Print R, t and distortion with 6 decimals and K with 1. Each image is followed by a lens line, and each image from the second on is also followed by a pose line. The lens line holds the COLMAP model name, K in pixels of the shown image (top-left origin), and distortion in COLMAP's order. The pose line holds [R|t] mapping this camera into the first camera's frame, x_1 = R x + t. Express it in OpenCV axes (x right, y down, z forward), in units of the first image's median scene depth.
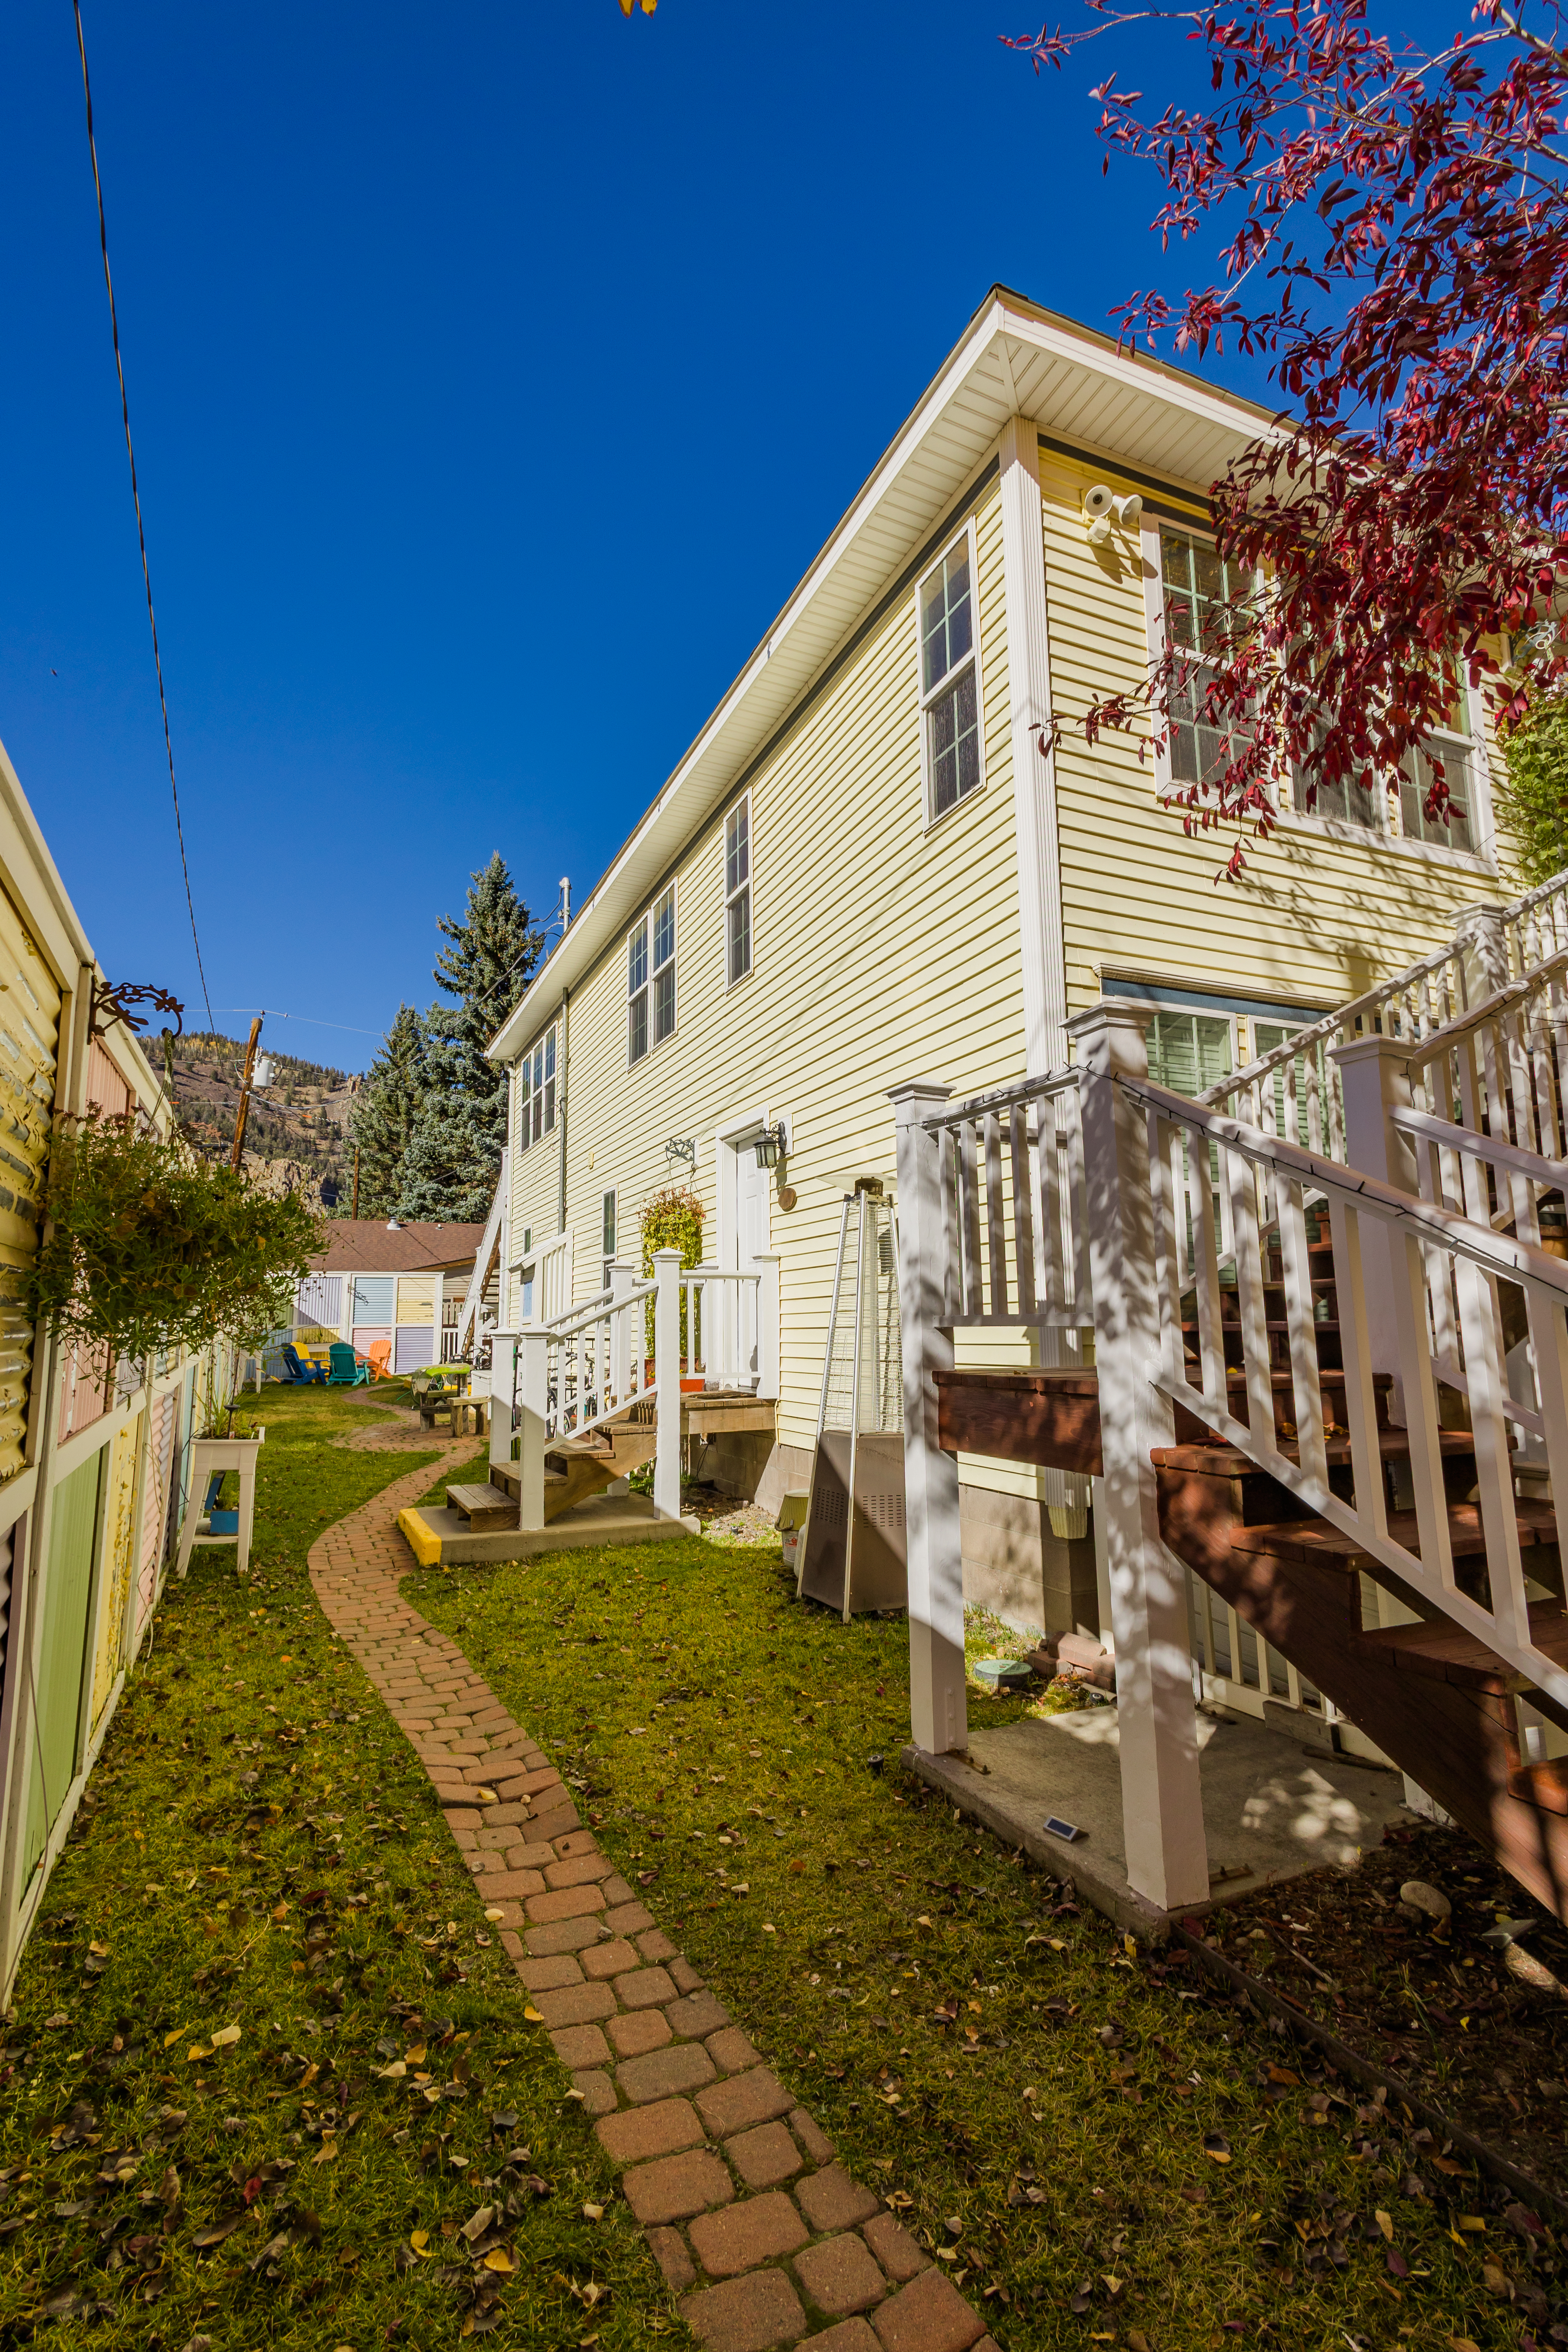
lens RADIAL K [[1090.7, 0, 784.0], [0, 1090.7, 1176.0], [0, 0, 1]] dist [0.004418, 0.000450]
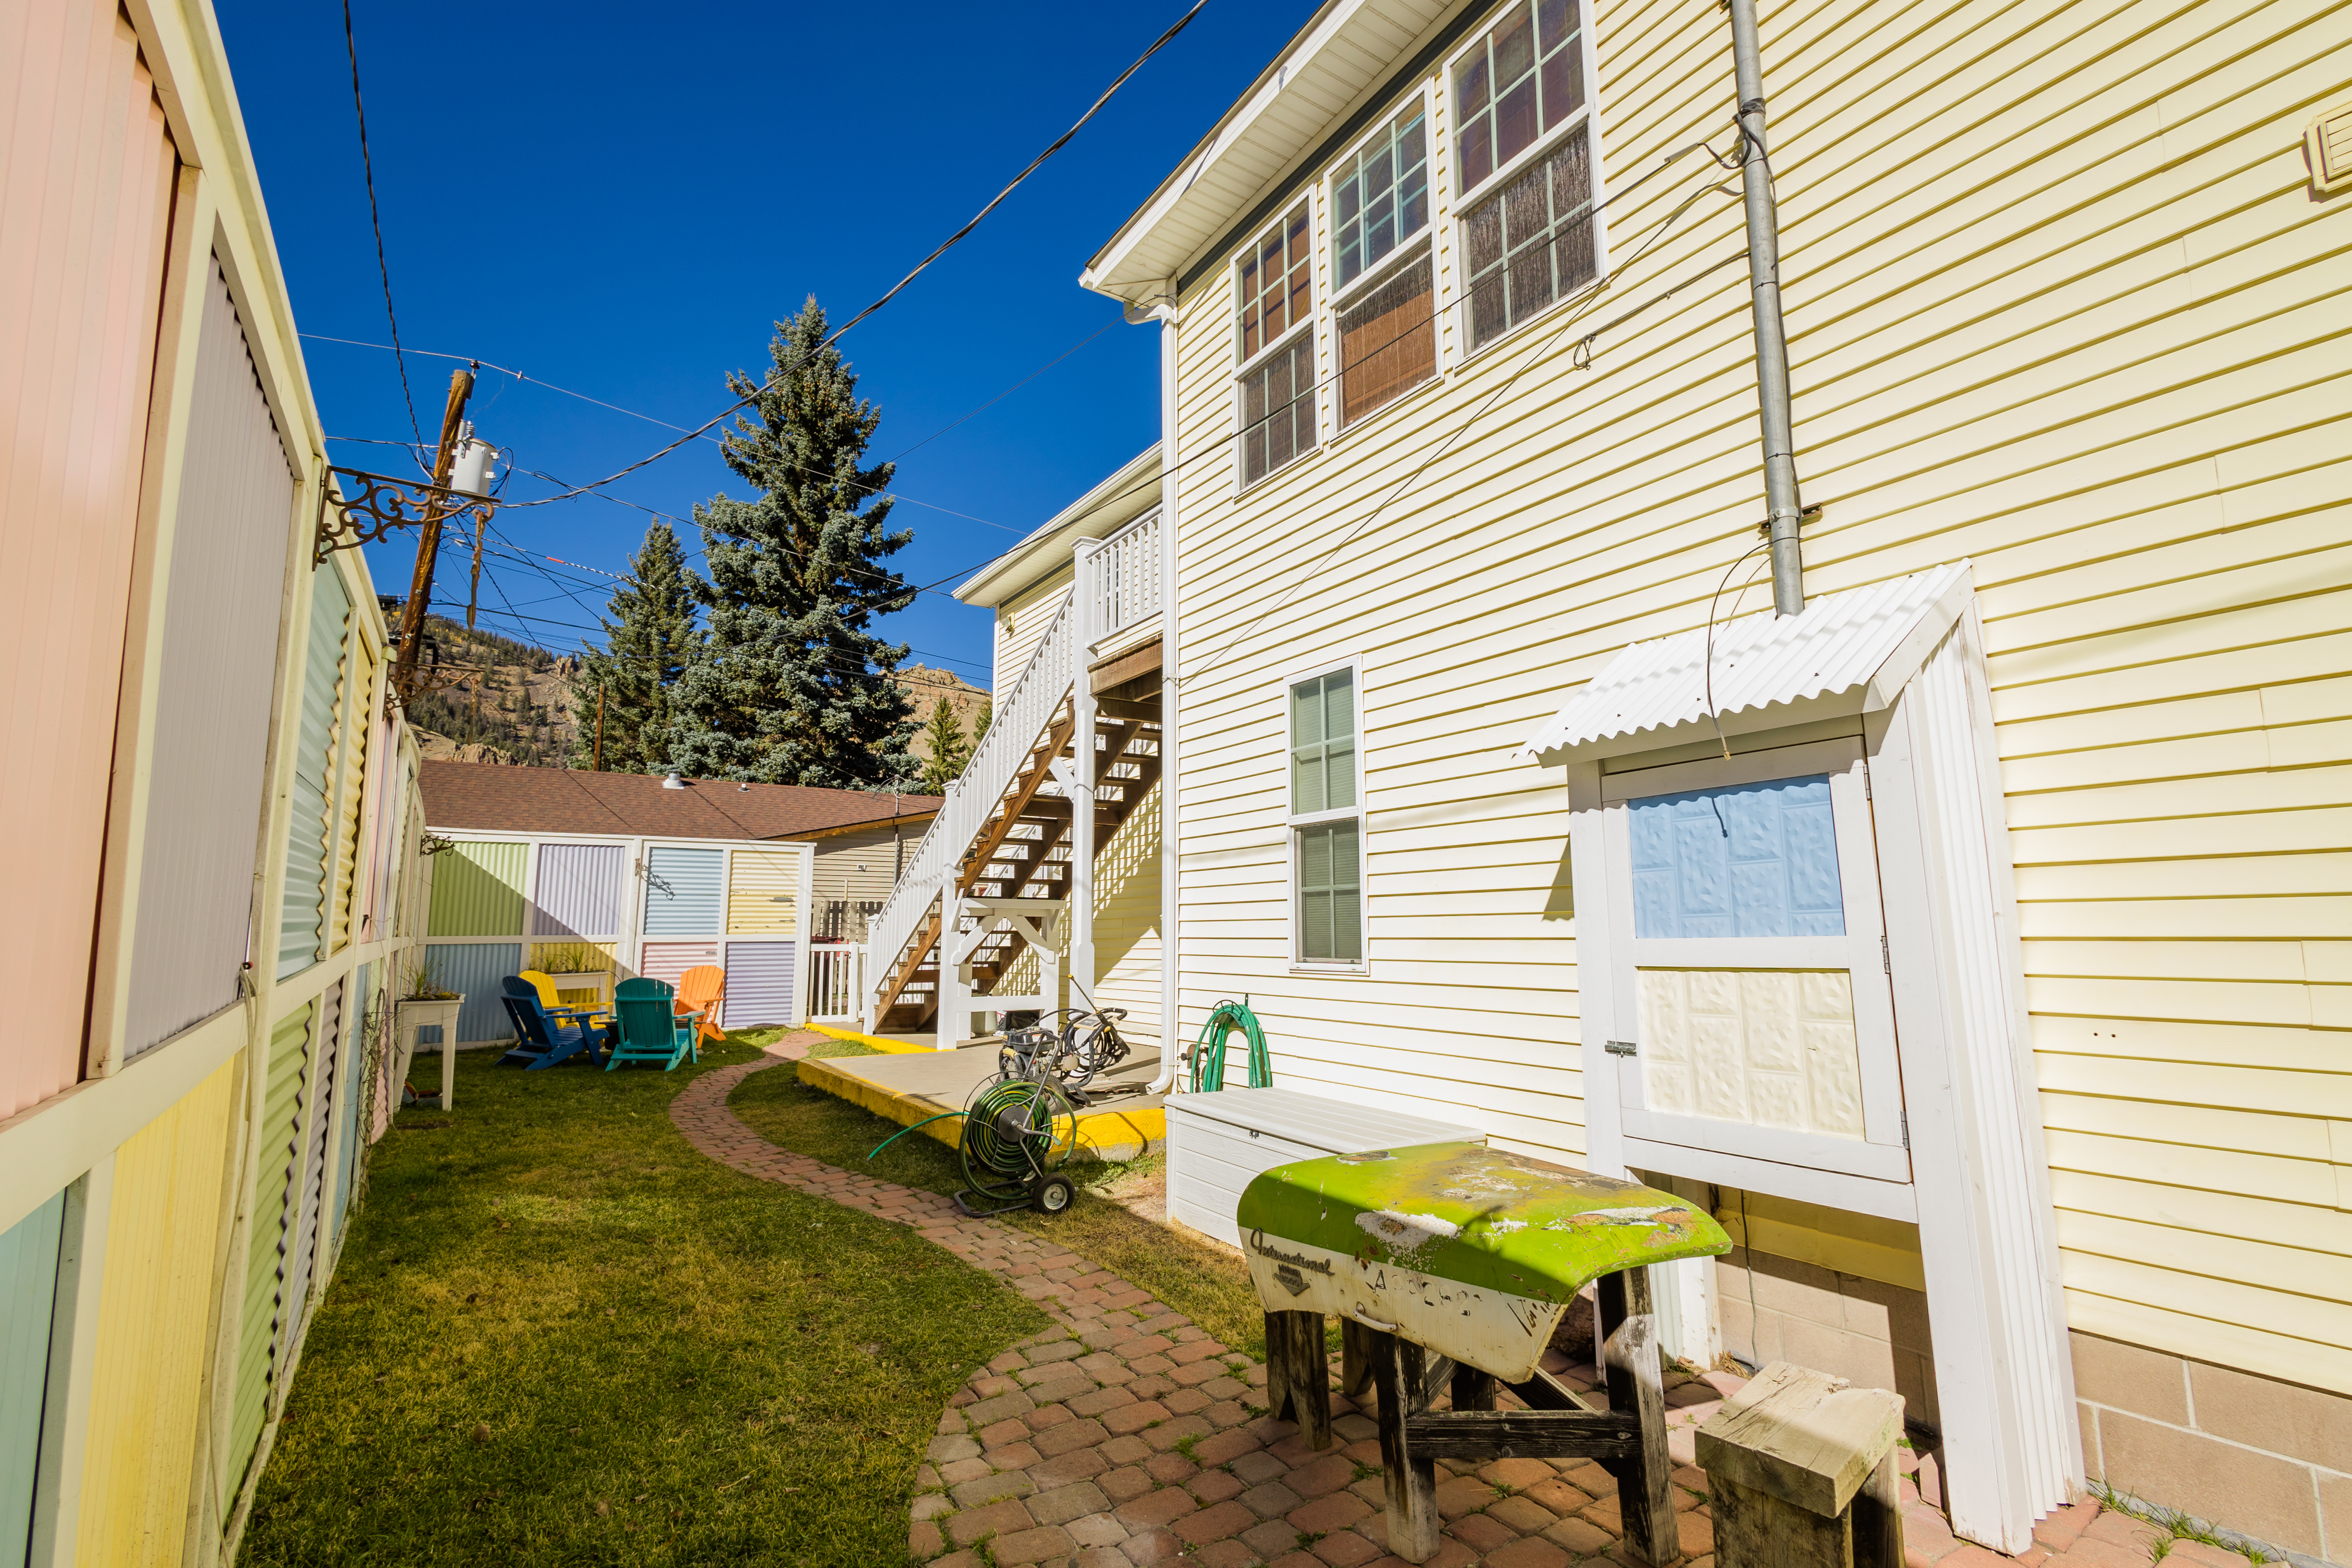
lens RADIAL K [[1090.7, 0, 1176.0], [0, 1090.7, 784.0], [0, 0, 1]] dist [0.004418, 0.000450]
pose [[0.989758, 0.030694, 0.139417, -0.204451], [-0.030582, 0.999528, -0.002948, 0.053281], [-0.139442, -0.001346, 0.990229, 0.418086]]
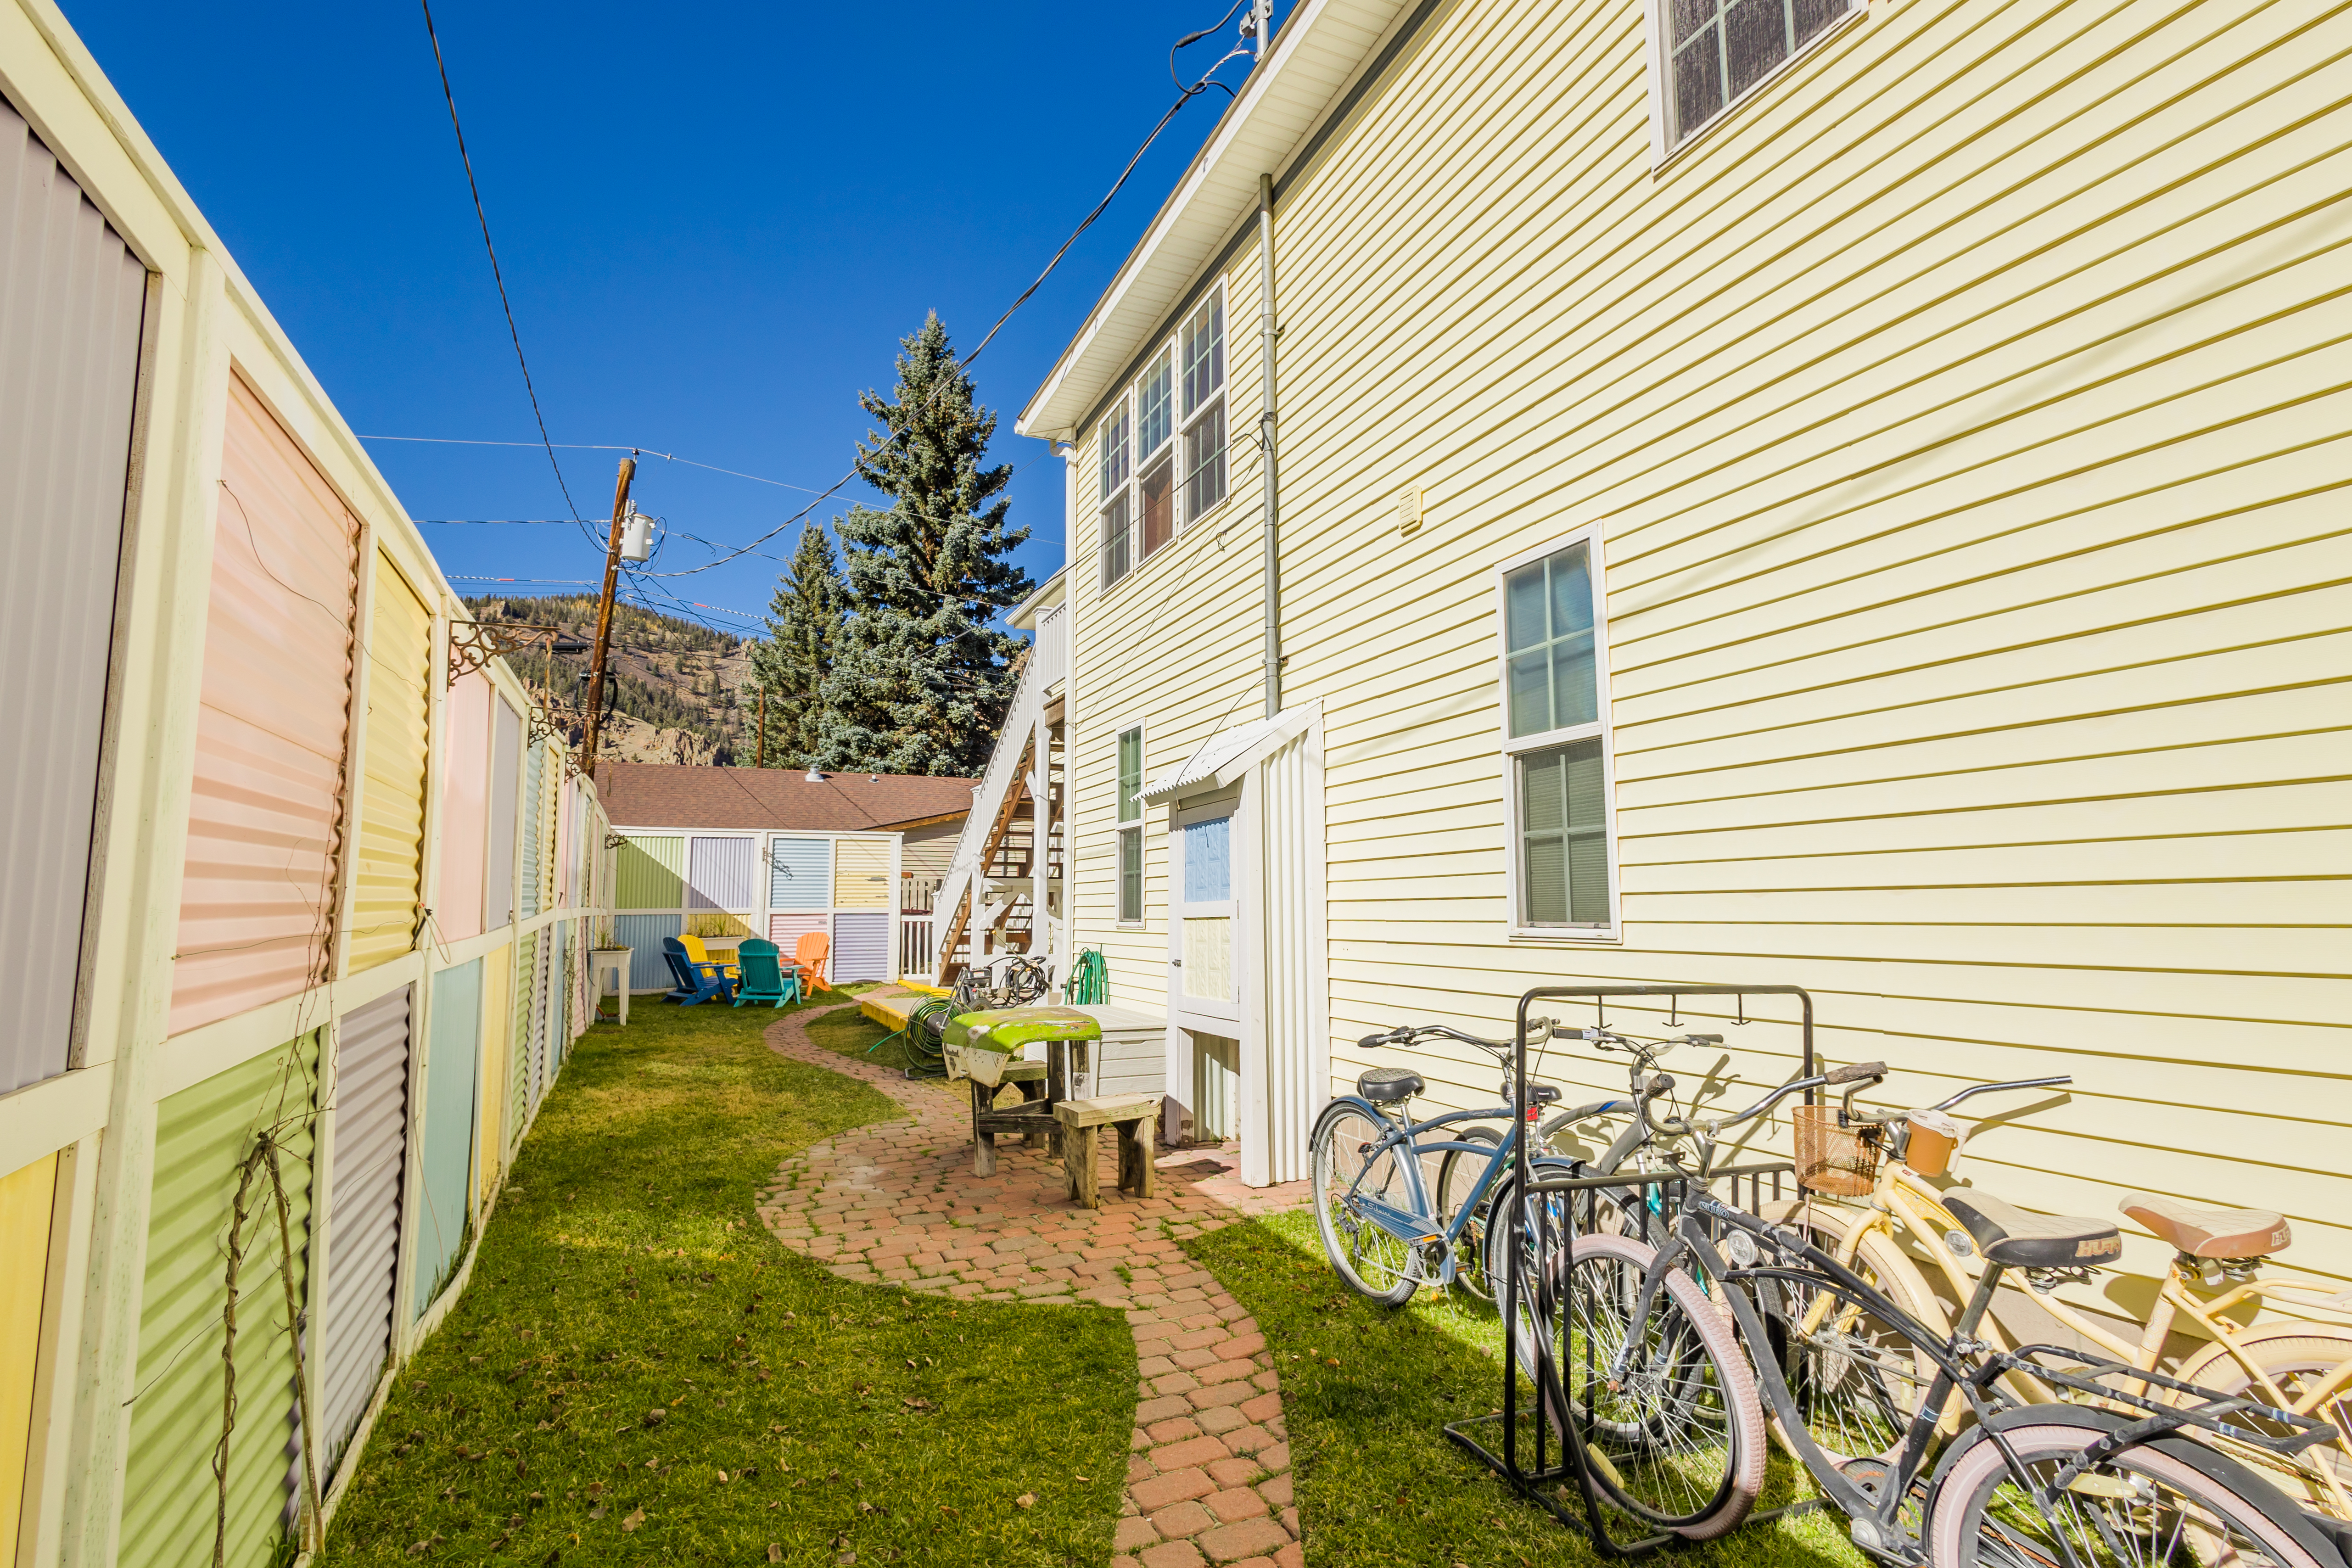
lens RADIAL K [[1162.7, 0, 1157.8], [0, 1162.7, 784.0], [0, 0, 1]] dist [-0.001414, 0.000356]
pose [[0.999331, 0.006161, -0.036063, -0.126704], [-0.005139, 0.999584, 0.028373, 0.036640], [0.036222, -0.028168, 0.998947, 0.286589]]
